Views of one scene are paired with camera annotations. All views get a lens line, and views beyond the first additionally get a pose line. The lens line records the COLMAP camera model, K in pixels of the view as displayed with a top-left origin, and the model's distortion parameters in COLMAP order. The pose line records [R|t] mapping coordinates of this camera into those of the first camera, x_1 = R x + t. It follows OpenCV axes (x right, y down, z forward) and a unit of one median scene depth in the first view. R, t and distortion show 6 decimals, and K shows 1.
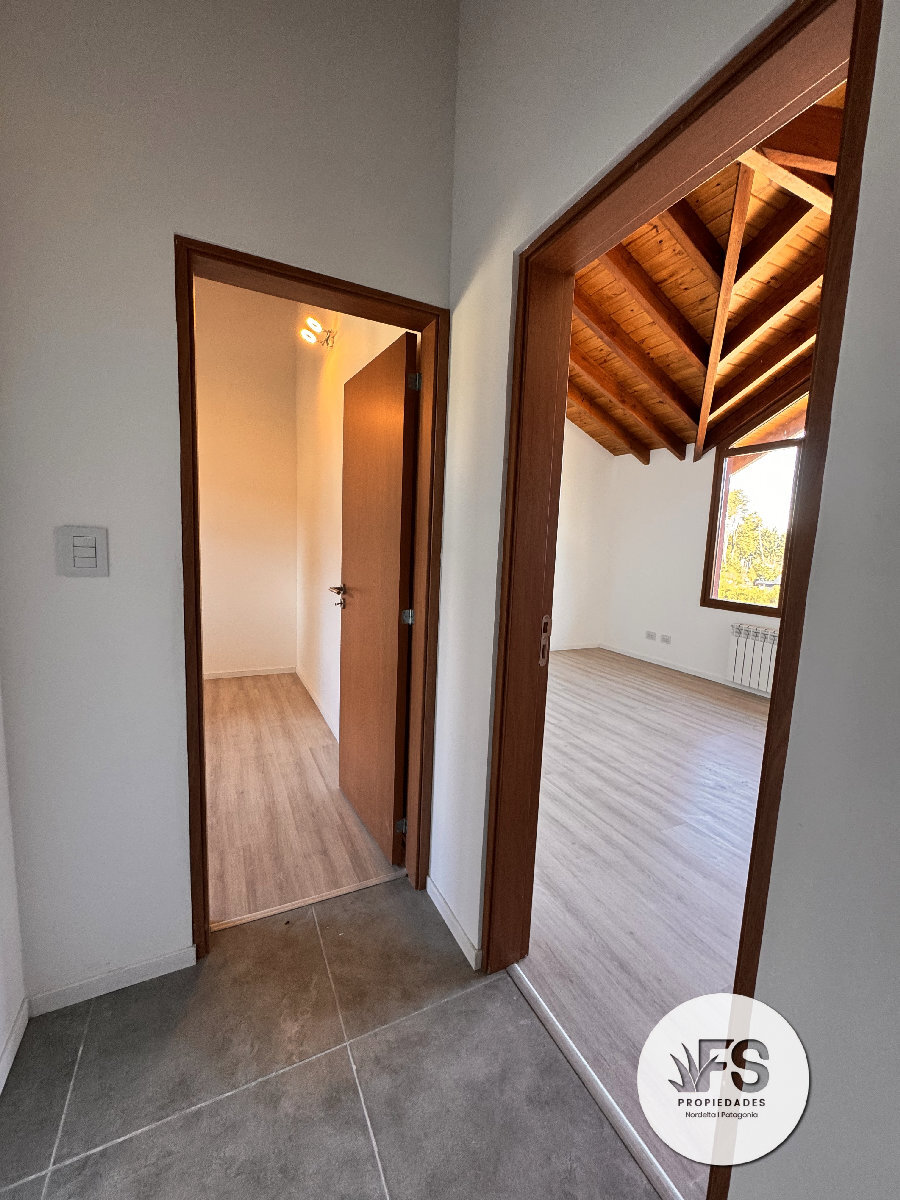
lens RADIAL K [[491.4, 0, 450.0], [0, 491.4, 600.0], [0, 0, 1]] dist [-0.003118, -0.000543]
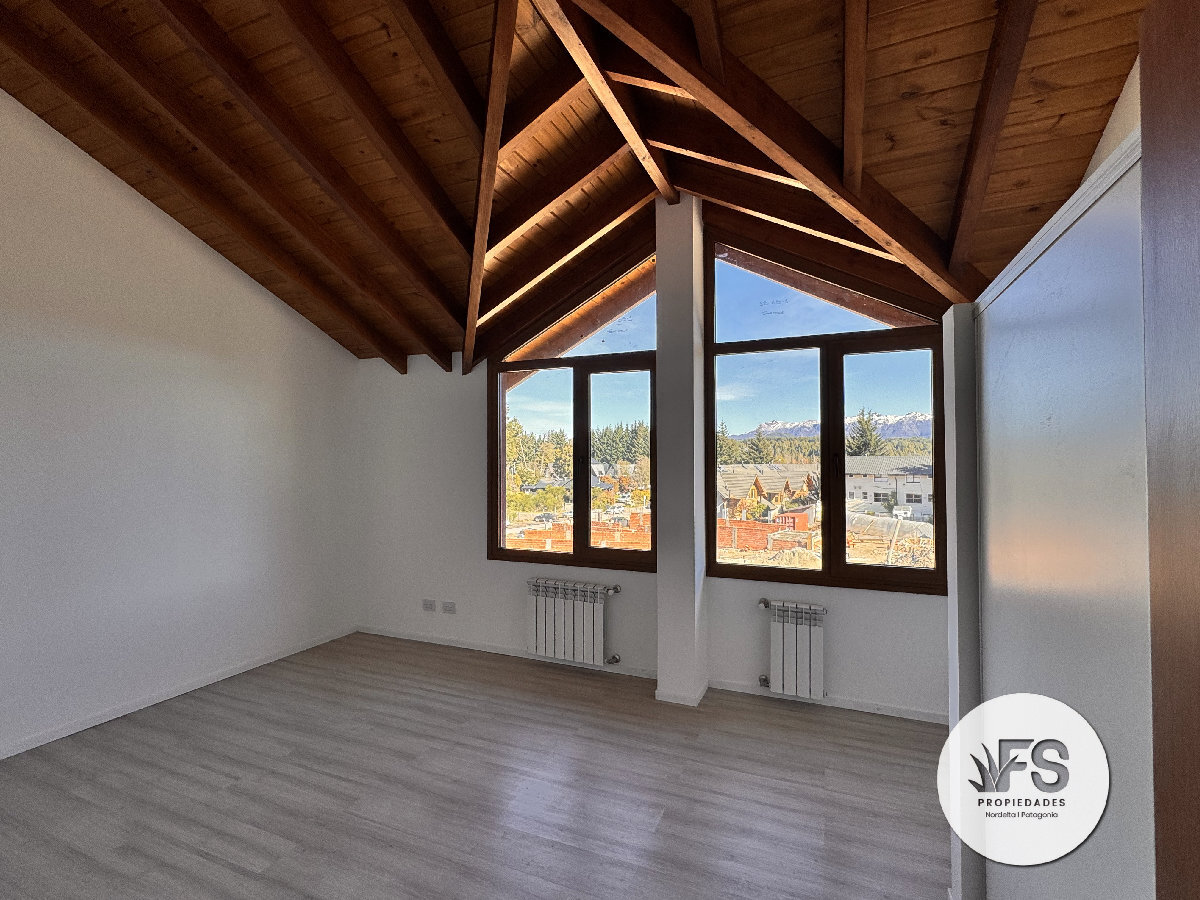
lens RADIAL K [[562.1, 0, 600.0], [0, 562.1, 450.0], [0, 0, 1]] dist [0.000763, -0.000095]
pose [[0.764661, -0.030986, 0.643687, 0.098324], [0.109253, 0.990618, -0.082099, -0.078311], [-0.635104, 0.133103, 0.760872, 0.232214]]
